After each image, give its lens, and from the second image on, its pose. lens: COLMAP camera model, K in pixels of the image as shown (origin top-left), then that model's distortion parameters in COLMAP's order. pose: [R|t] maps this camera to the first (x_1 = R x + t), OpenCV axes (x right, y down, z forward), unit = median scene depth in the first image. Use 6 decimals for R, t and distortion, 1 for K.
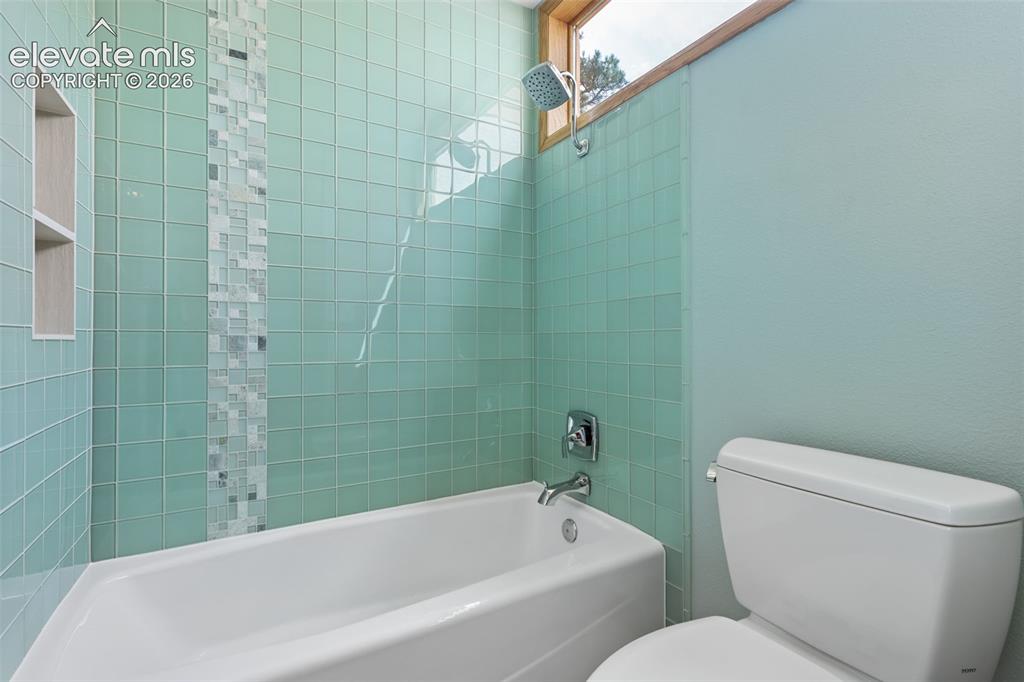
lens RADIAL K [[472.6, 0, 512.9], [0, 472.6, 338.4], [0, 0, 1]] dist [0.003006, 0.000266]
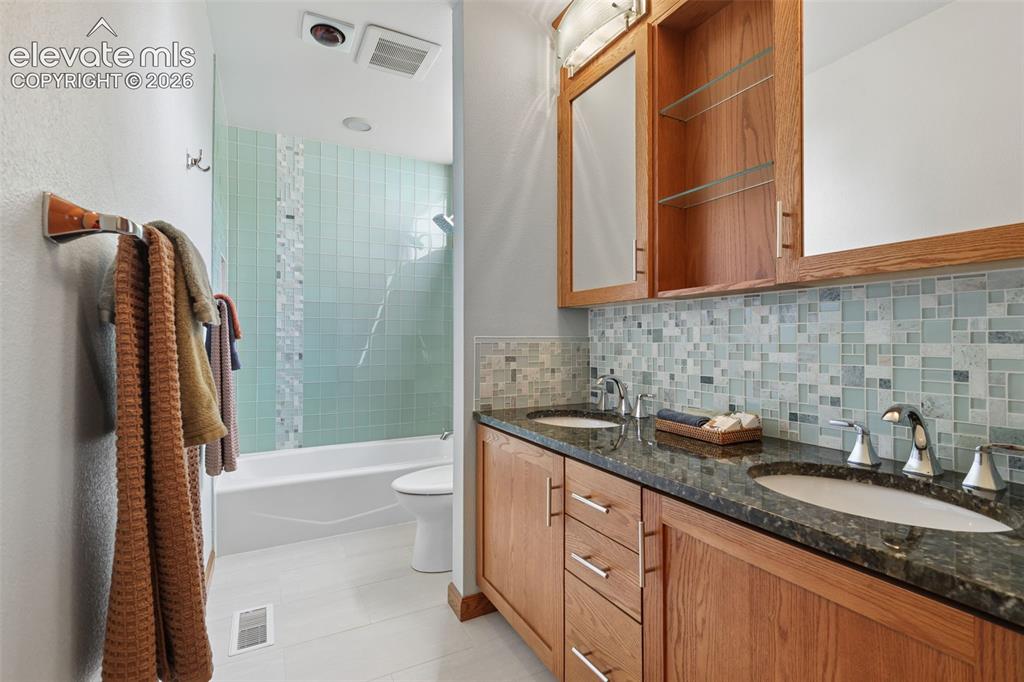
lens RADIAL K [[472.6, 0, 511.4], [0, 472.6, 341.0], [0, 0, 1]] dist [0.003006, 0.000266]
pose [[0.999330, 0.003079, -0.036458, 0.461153], [-0.003070, 0.999995, 0.000283, -0.060516], [0.036459, -0.000171, 0.999335, -1.026650]]
